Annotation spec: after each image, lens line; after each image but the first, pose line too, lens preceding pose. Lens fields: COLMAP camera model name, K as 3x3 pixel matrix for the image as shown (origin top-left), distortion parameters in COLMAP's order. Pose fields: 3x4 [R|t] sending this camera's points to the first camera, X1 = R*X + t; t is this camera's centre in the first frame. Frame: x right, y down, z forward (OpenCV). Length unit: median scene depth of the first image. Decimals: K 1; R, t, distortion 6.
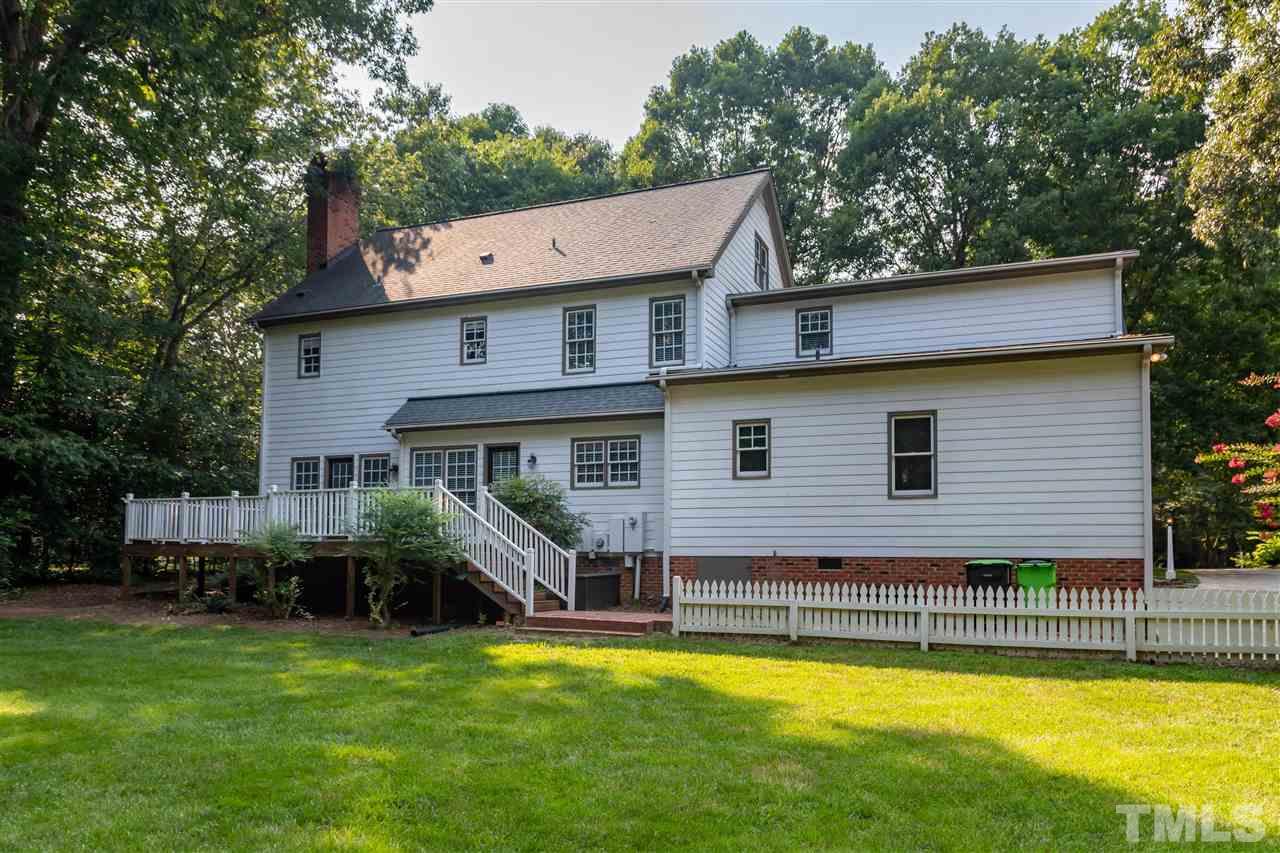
lens RADIAL K [[904.8, 0, 639.4], [0, 904.8, 519.6], [0, 0, 1]] dist [0.001870, 0.003442]
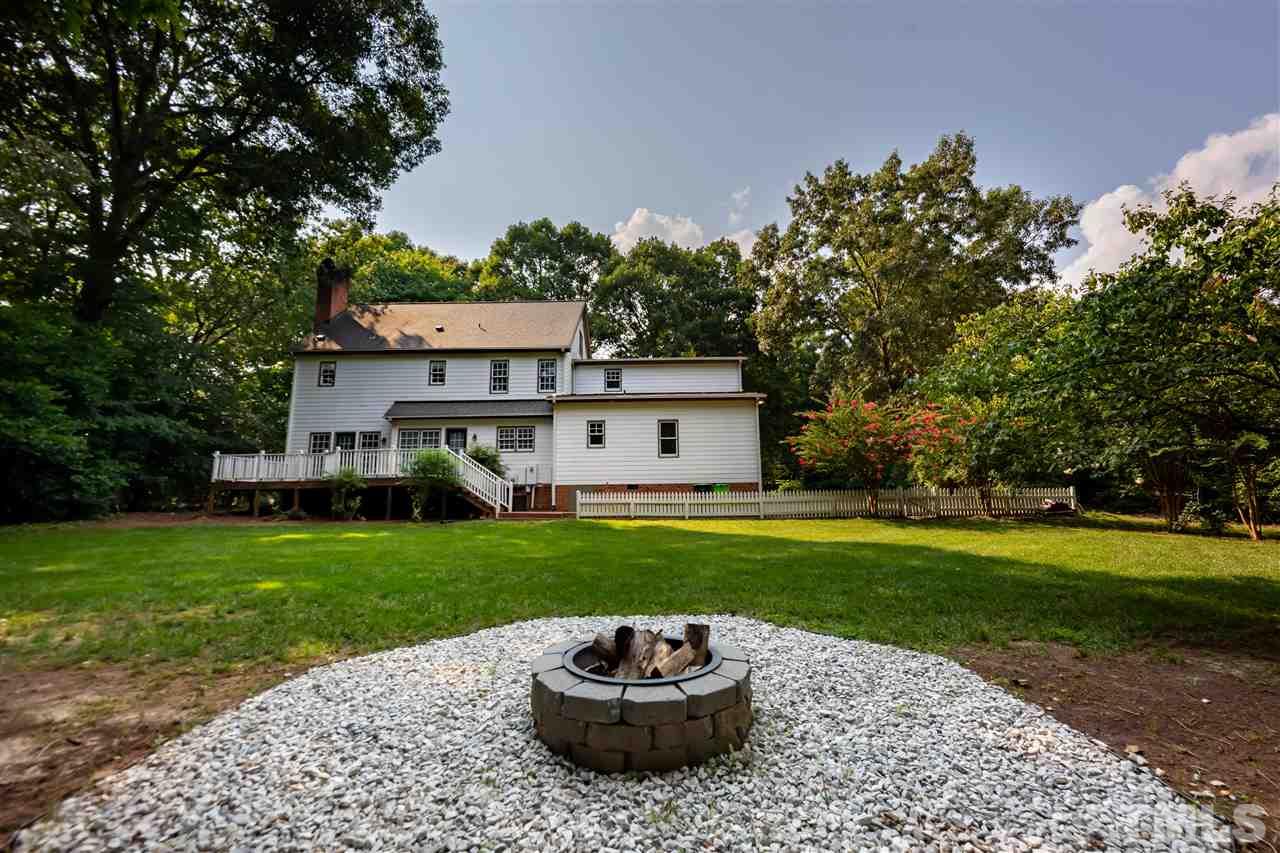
lens RADIAL K [[529.2, 0, 655.1], [0, 529.2, 414.0], [0, 0, 1]] dist [0.005301, -0.003746]
pose [[0.926284, 0.042119, 0.374465, -0.179413], [0.003480, 0.992735, -0.120270, 0.021481], [-0.376811, 0.112707, 0.919408, -0.175398]]
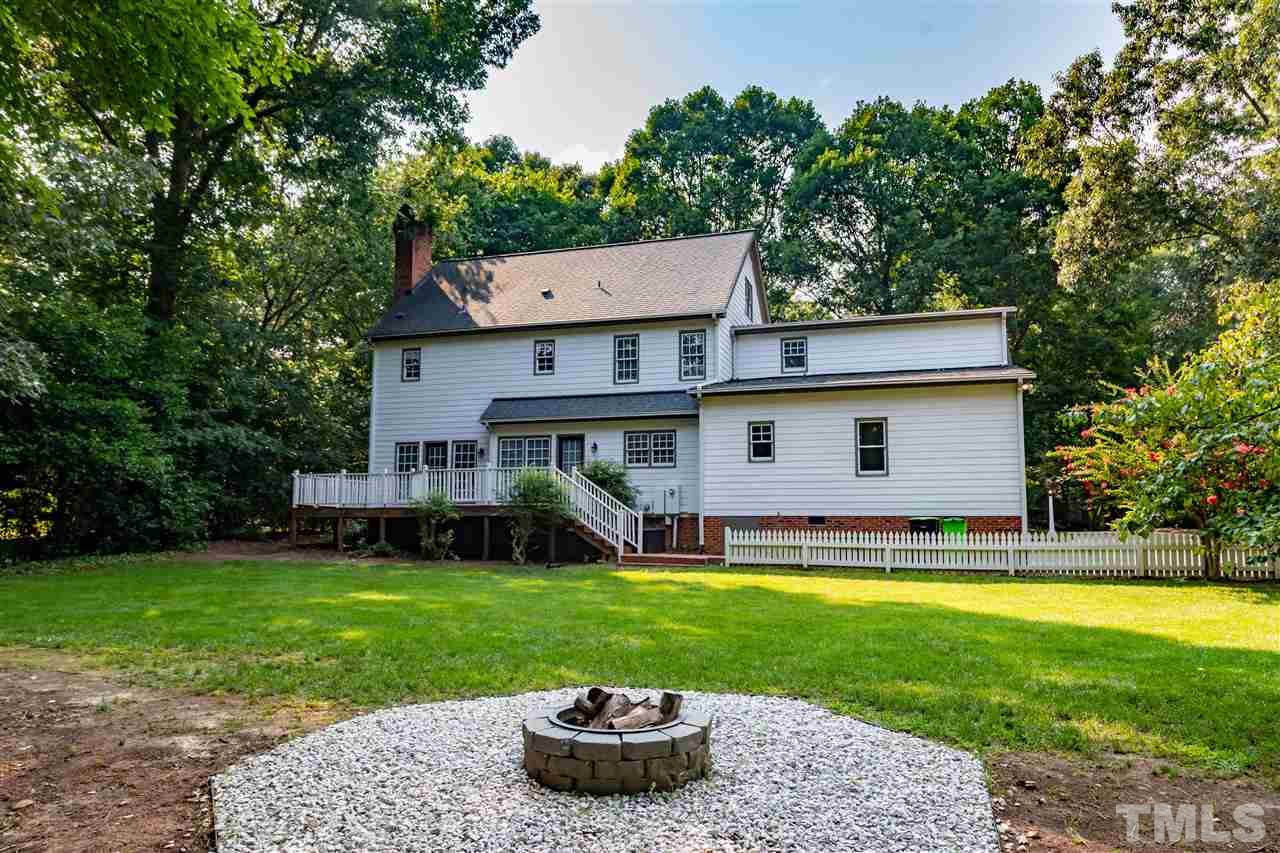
lens RADIAL K [[868.0, 0, 641.8], [0, 868.0, 446.1], [0, 0, 1]] dist [0.003344, 0.001495]
pose [[0.997110, 0.004990, 0.075807, -0.141066], [-0.001103, 0.998686, -0.051234, 0.000482], [-0.075963, 0.051002, 0.995805, -0.302621]]
